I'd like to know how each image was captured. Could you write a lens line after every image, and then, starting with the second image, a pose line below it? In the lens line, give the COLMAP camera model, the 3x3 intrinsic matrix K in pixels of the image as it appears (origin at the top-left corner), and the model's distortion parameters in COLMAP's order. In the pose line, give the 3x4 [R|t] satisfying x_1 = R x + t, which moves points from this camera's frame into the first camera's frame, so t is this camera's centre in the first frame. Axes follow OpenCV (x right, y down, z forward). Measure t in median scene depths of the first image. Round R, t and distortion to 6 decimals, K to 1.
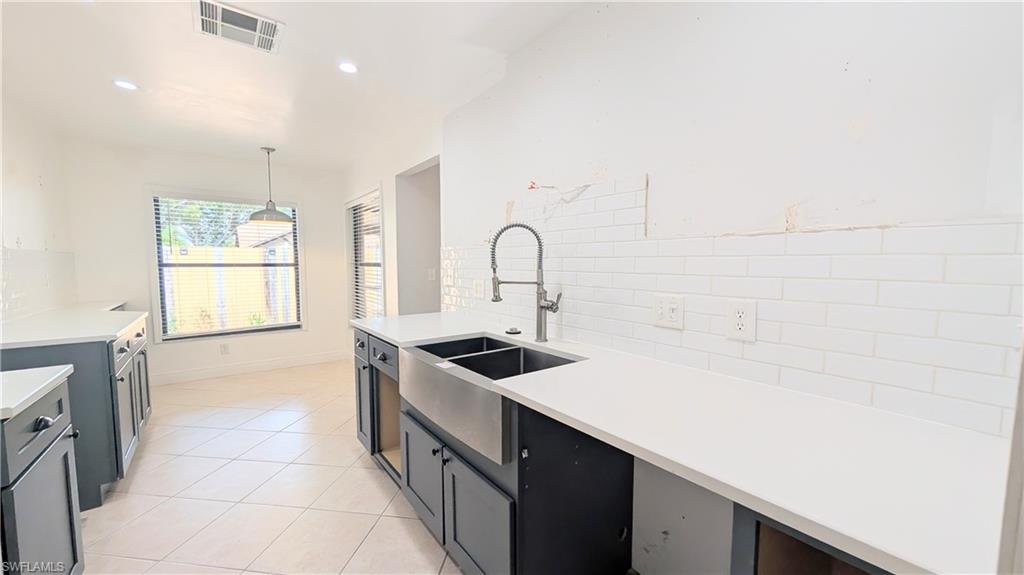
lens RADIAL K [[385.4, 0, 513.7], [0, 385.4, 290.4], [0, 0, 1]] dist [-0.001195, 0.000352]
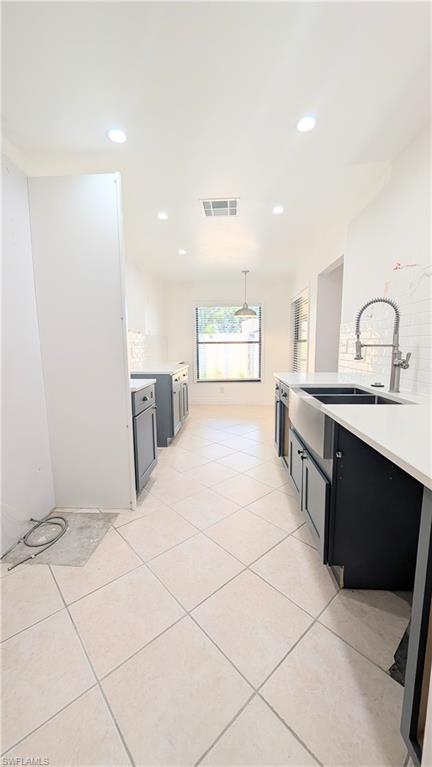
lens RADIAL K [[290.2, 0, 213.9], [0, 290.2, 384.0], [0, 0, 1]] dist [0.000272, -0.000052]
pose [[0.752408, 0.078162, -0.654043, 0.223013], [-0.036143, 0.996338, 0.077490, 0.047471], [0.657705, -0.034665, 0.752478, -0.091256]]
